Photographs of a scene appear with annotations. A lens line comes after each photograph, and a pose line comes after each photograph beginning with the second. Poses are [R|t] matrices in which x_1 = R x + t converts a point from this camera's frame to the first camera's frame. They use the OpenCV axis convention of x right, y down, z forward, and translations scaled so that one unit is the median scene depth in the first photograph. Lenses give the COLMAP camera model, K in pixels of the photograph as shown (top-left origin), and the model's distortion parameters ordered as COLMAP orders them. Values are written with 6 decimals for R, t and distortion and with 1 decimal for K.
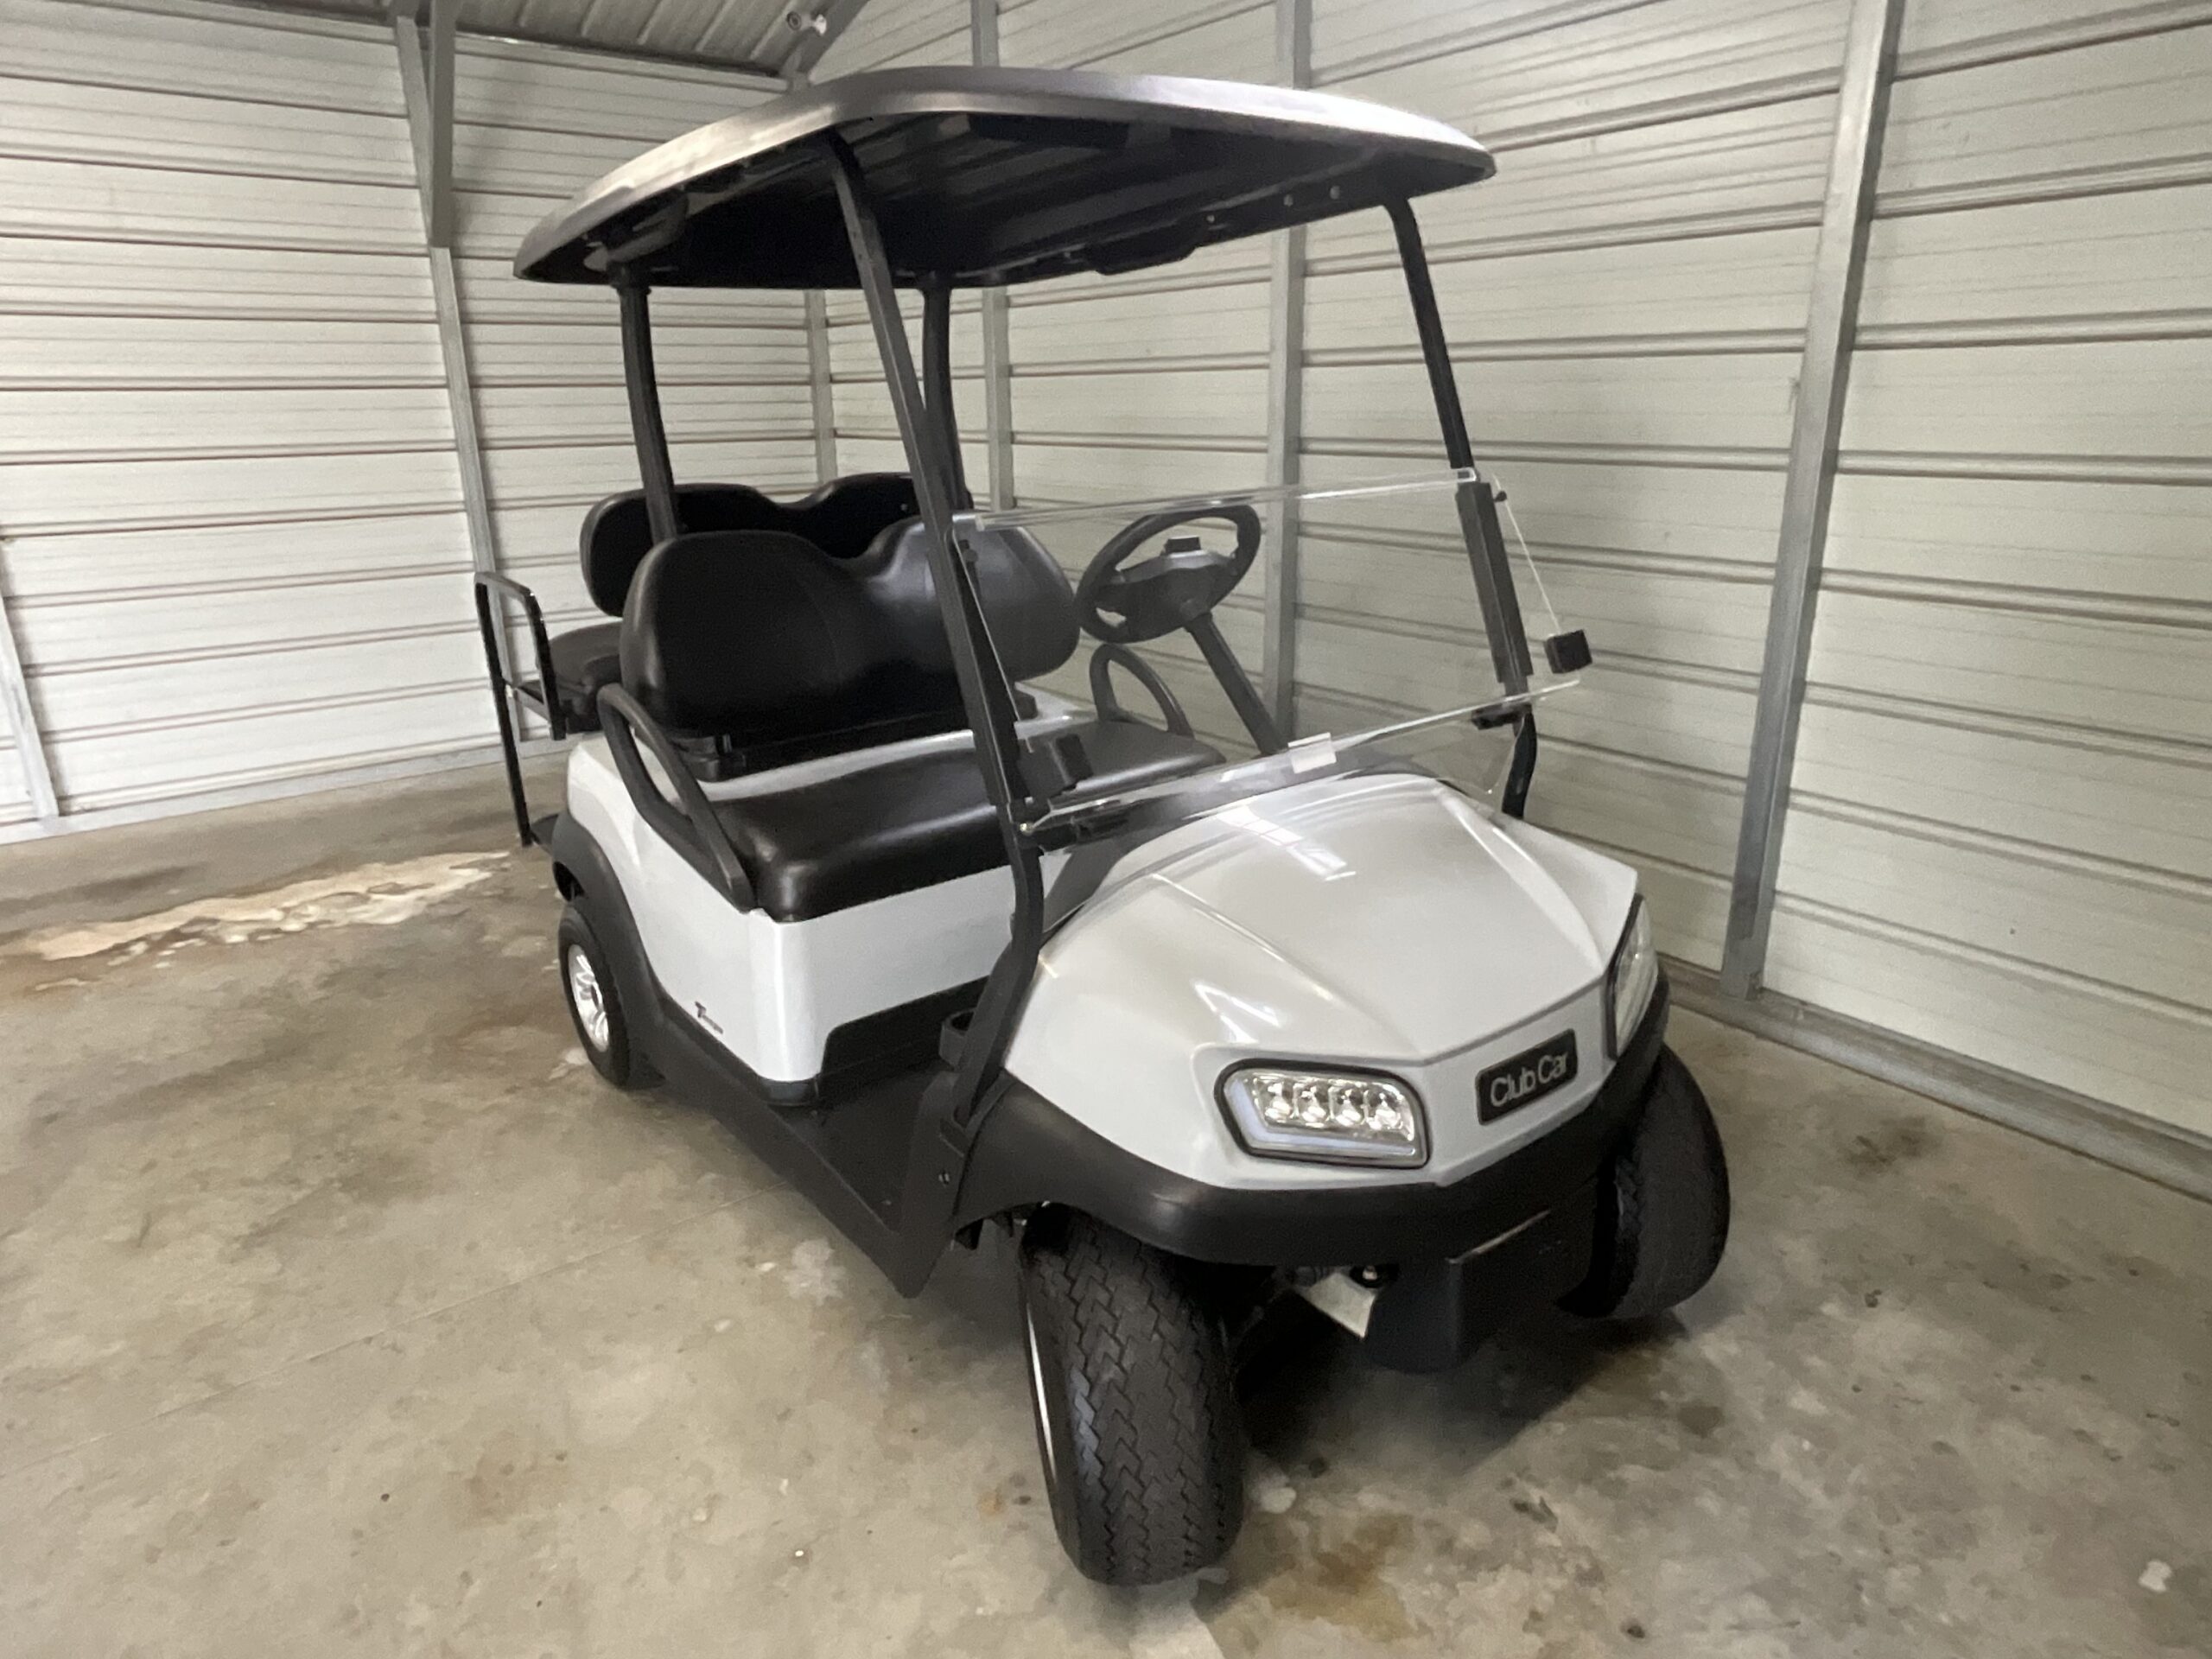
lens RADIAL K [[1346.2, 0, 1112.5], [0, 1346.2, 827.2], [0, 0, 1]] dist [-0.026102, 0.024824]
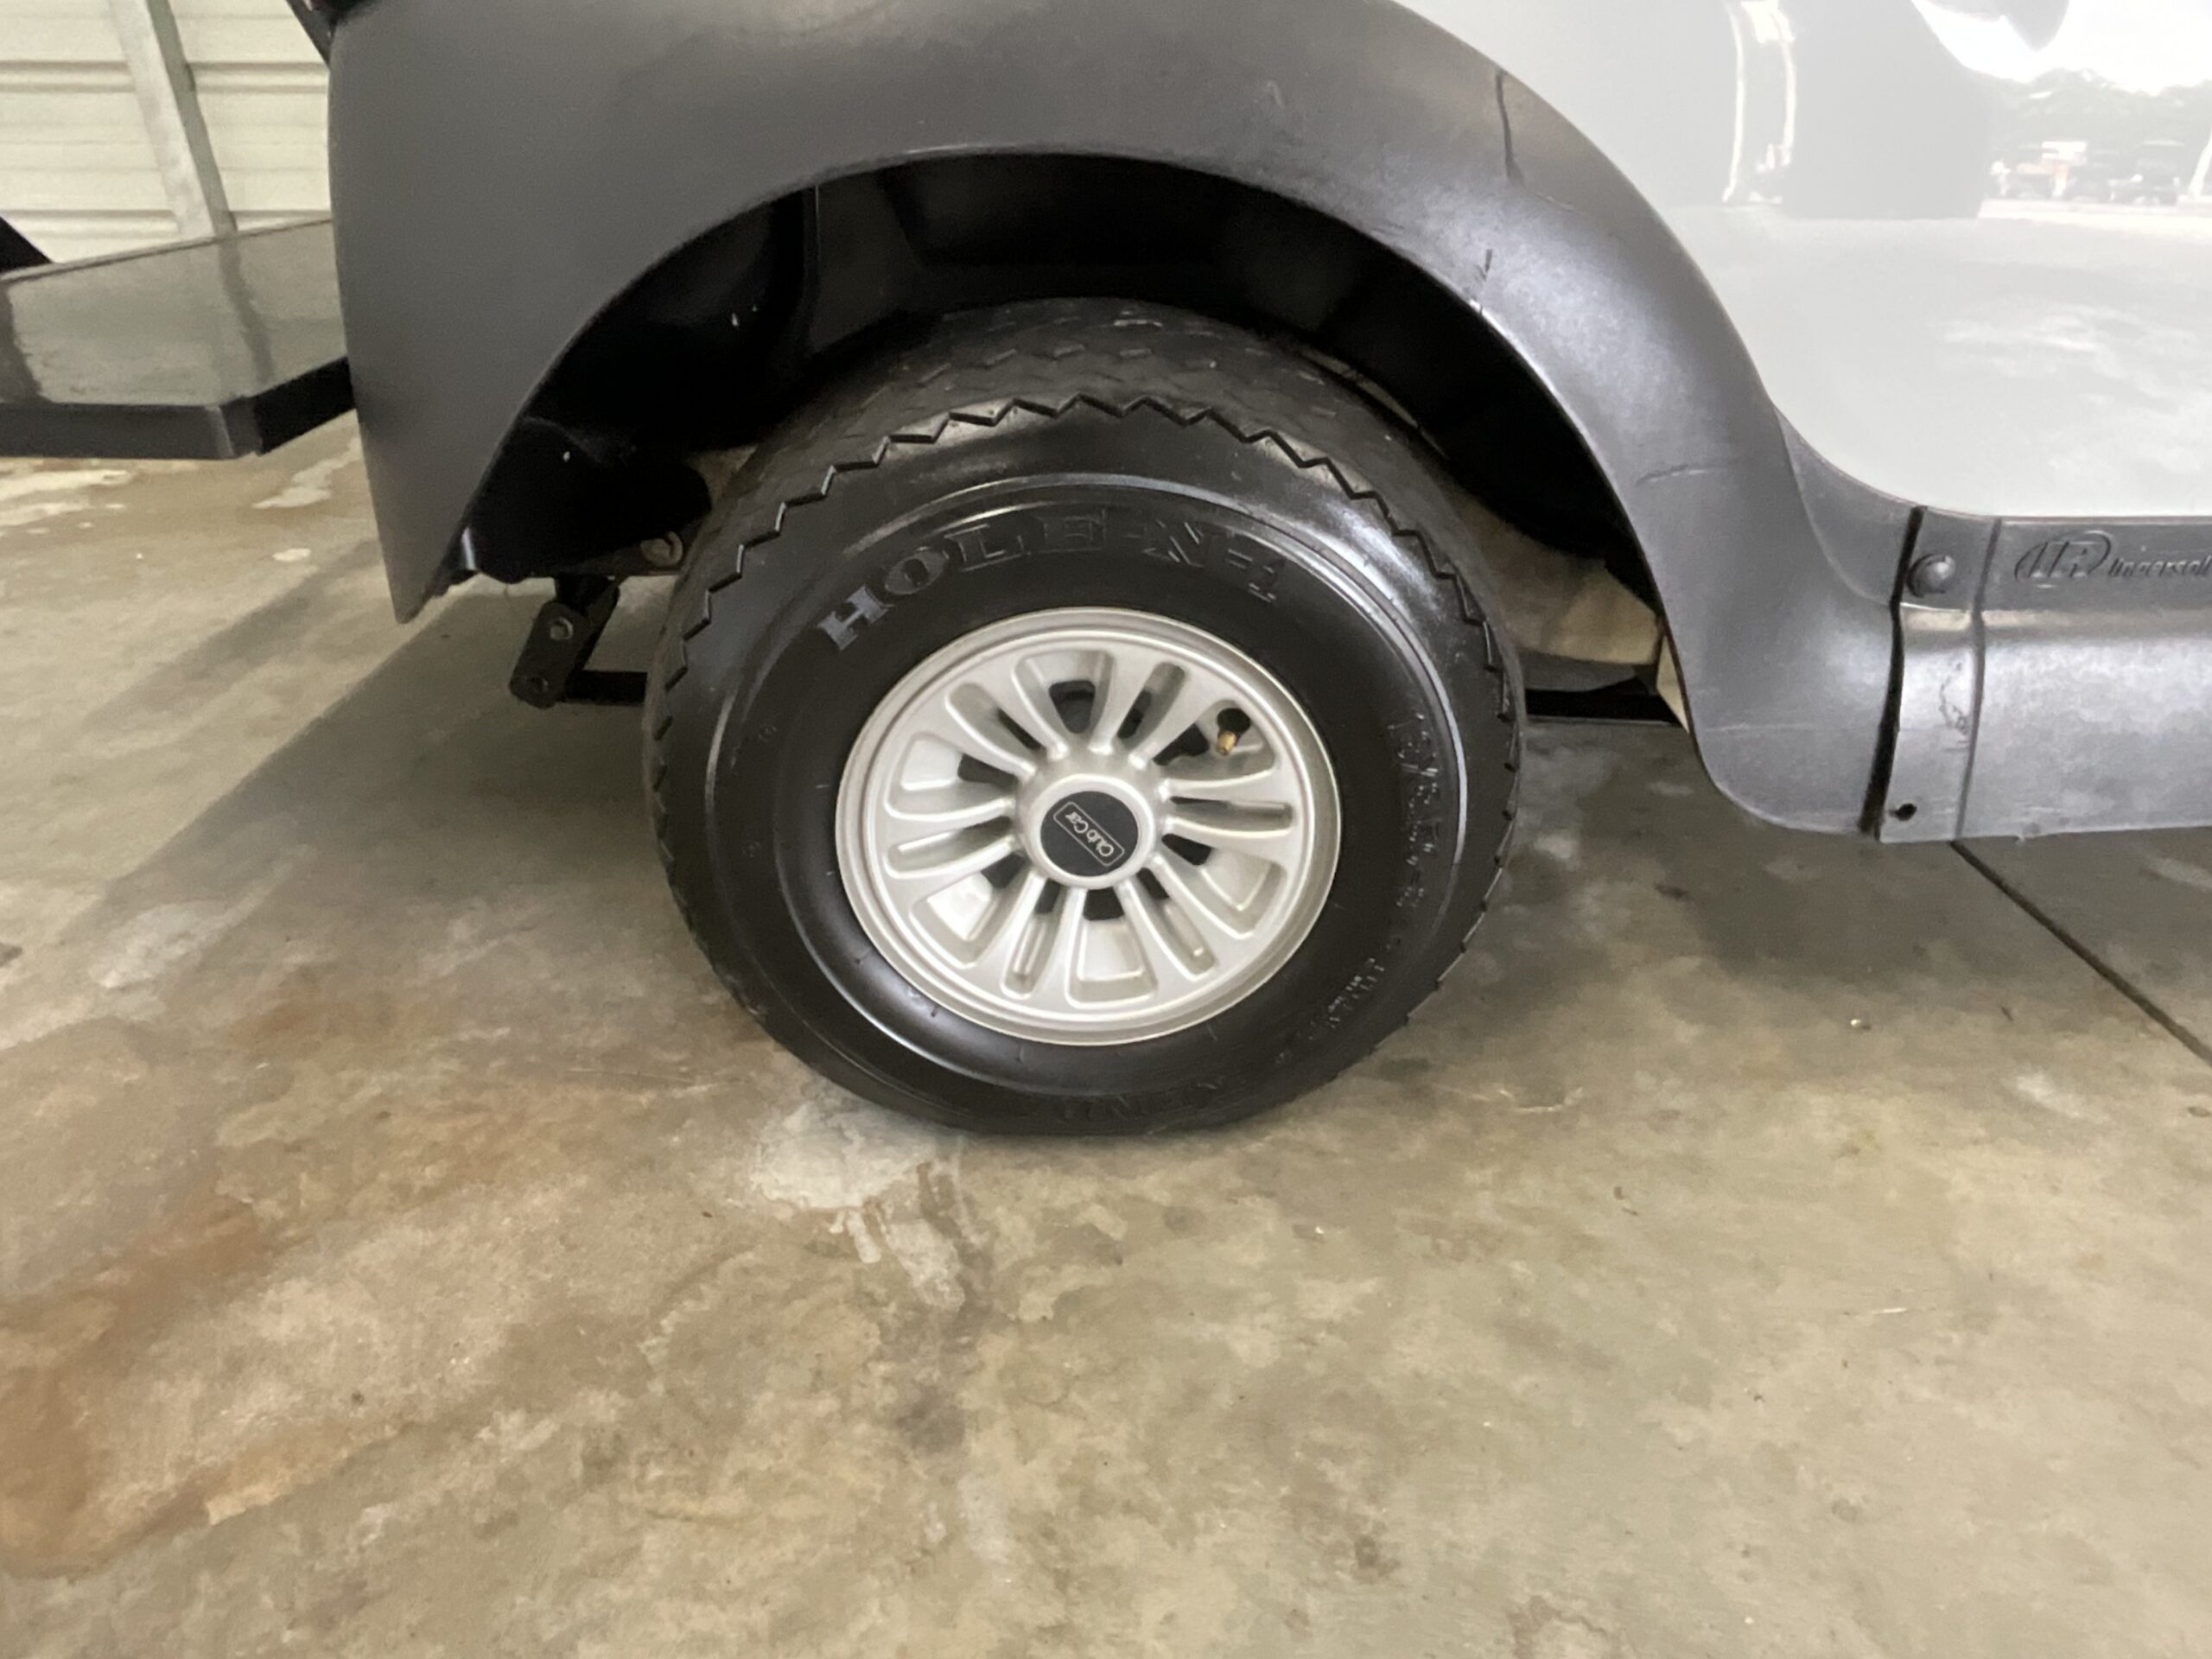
lens RADIAL K [[1346.2, 0, 1099.6], [0, 1346.2, 823.1], [0, 0, 1]] dist [-0.026102, 0.024824]
pose [[0.595181, -0.359176, 0.718855, -0.586274], [0.243775, 0.933098, 0.264388, 0.072523], [-0.765724, 0.017881, 0.642920, 0.920387]]
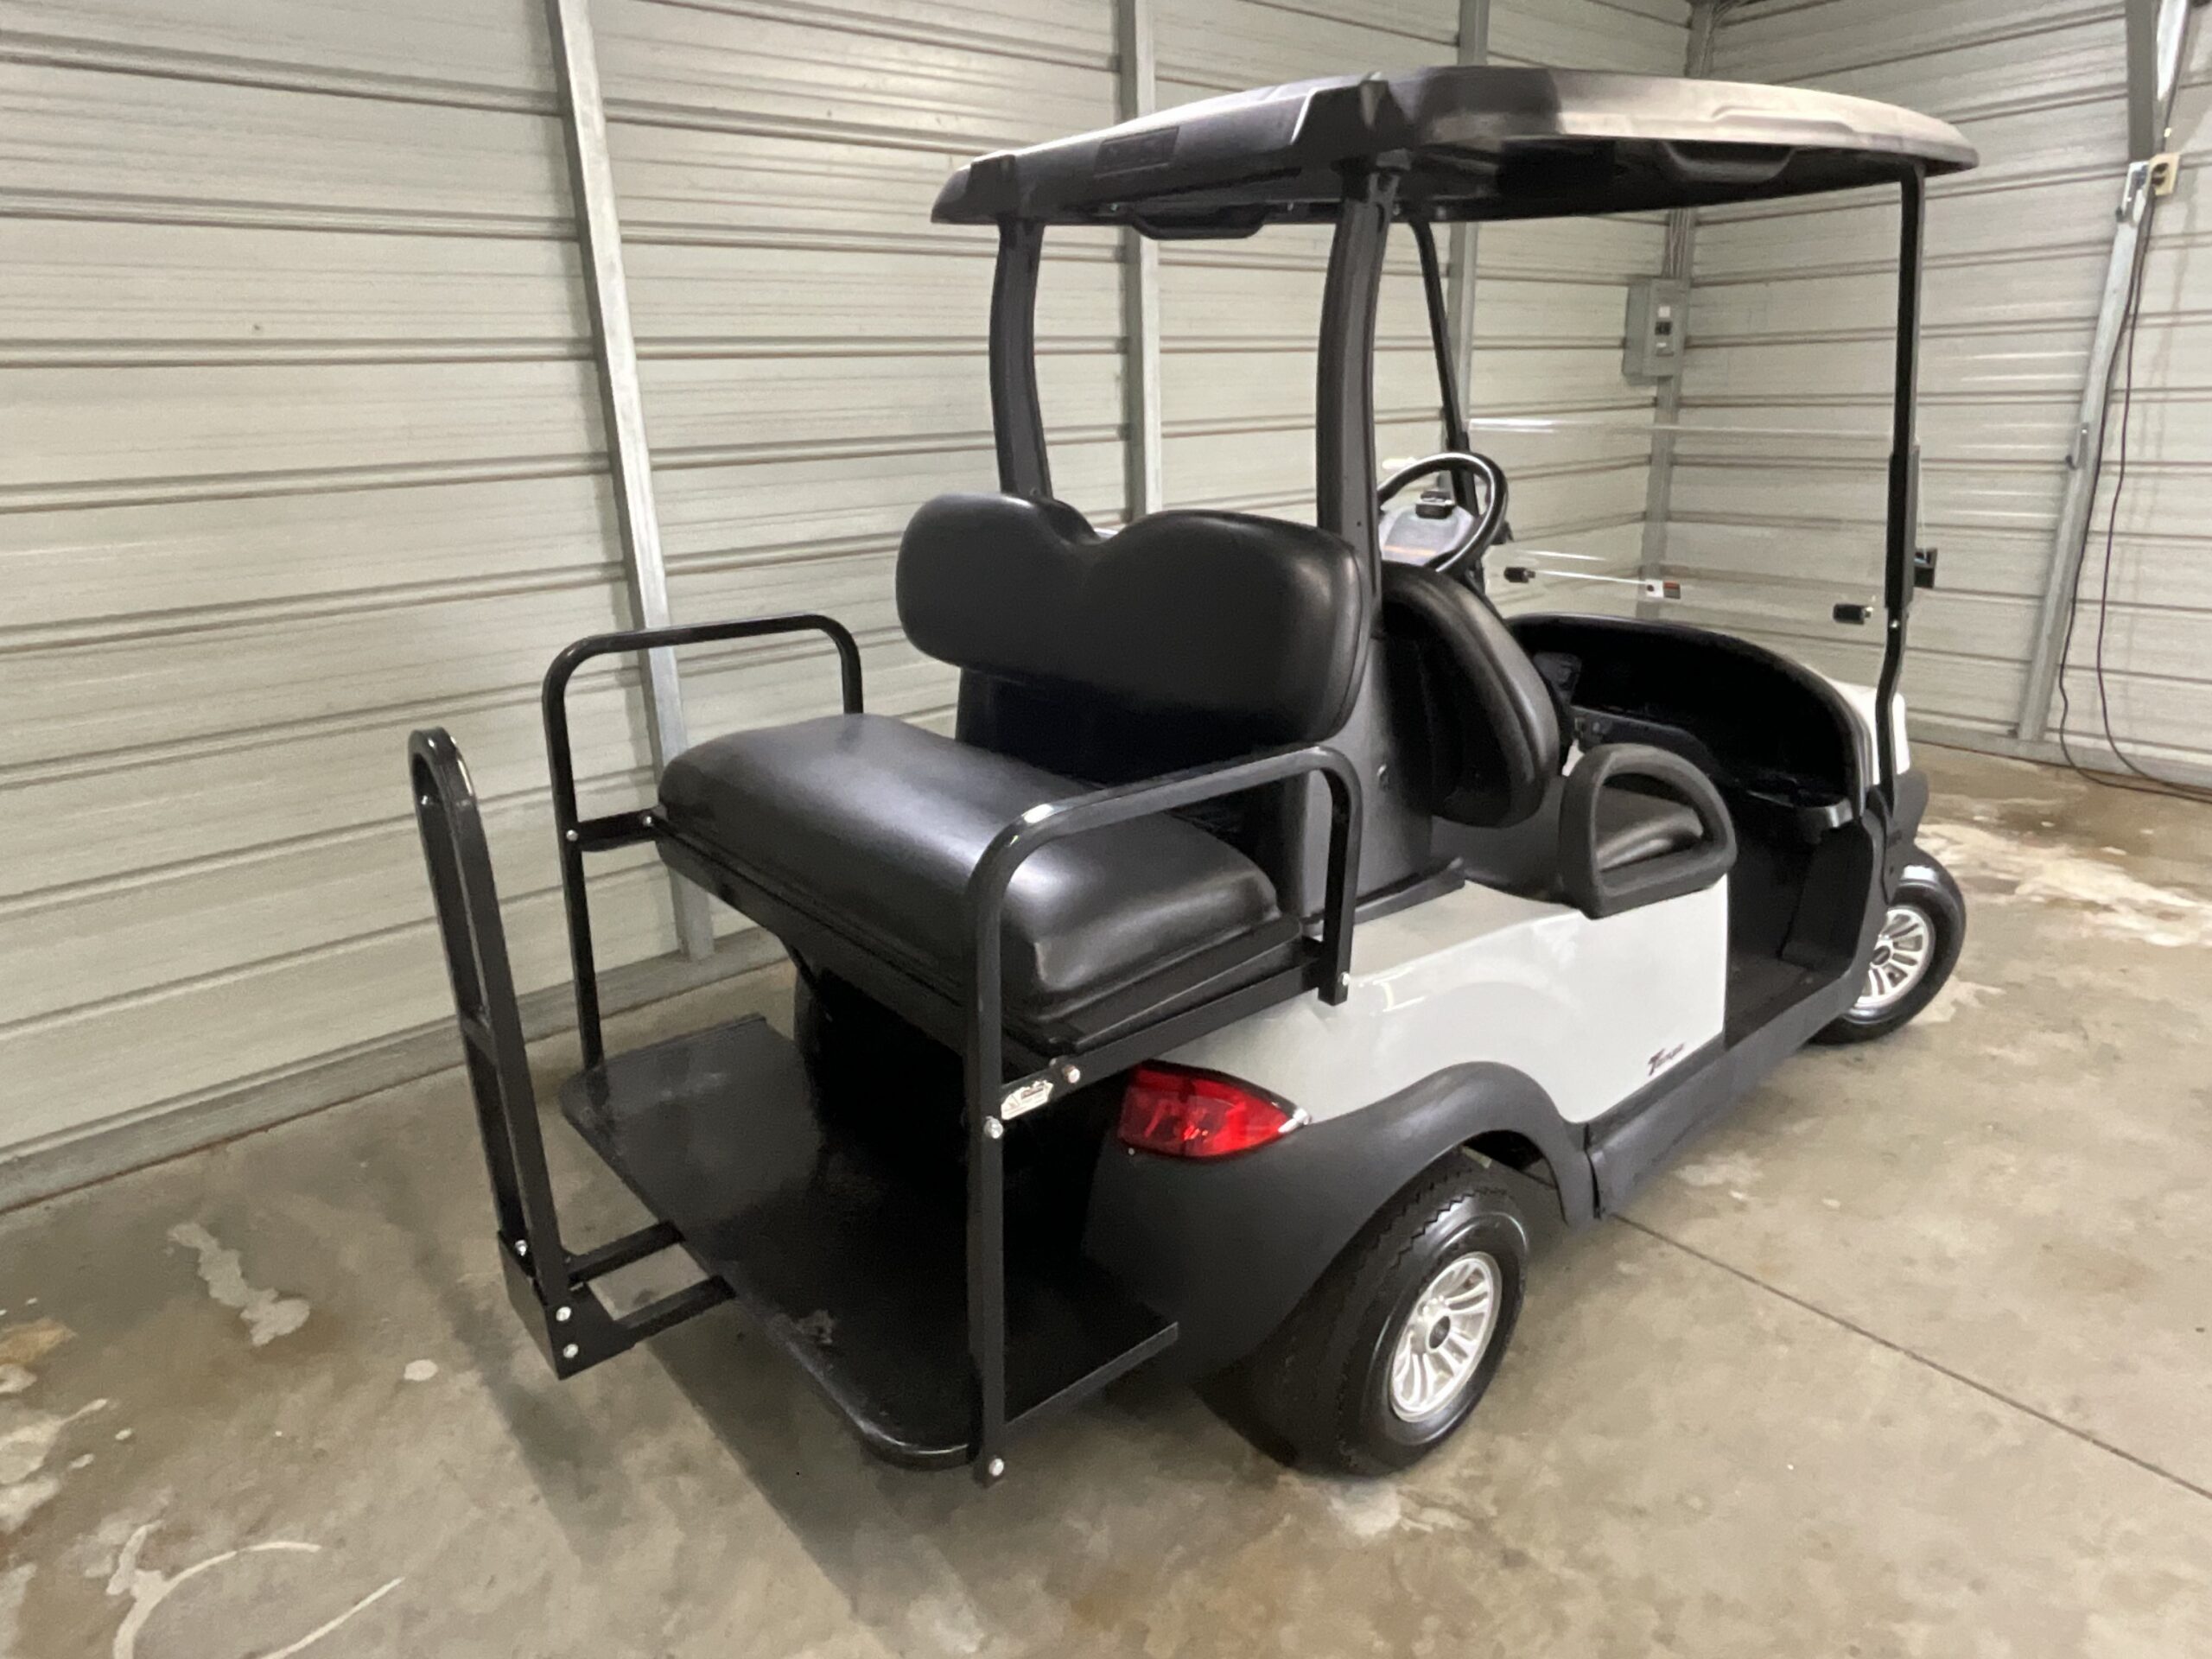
lens RADIAL K [[1346.2, 0, 1118.9], [0, 1346.2, 814.5], [0, 0, 1]] dist [-0.026102, 0.024824]
pose [[-0.052663, -0.289371, 0.955767, -0.962286], [0.339255, 0.894987, 0.289662, -0.334203], [-0.939219, 0.339503, 0.051038, 1.103402]]
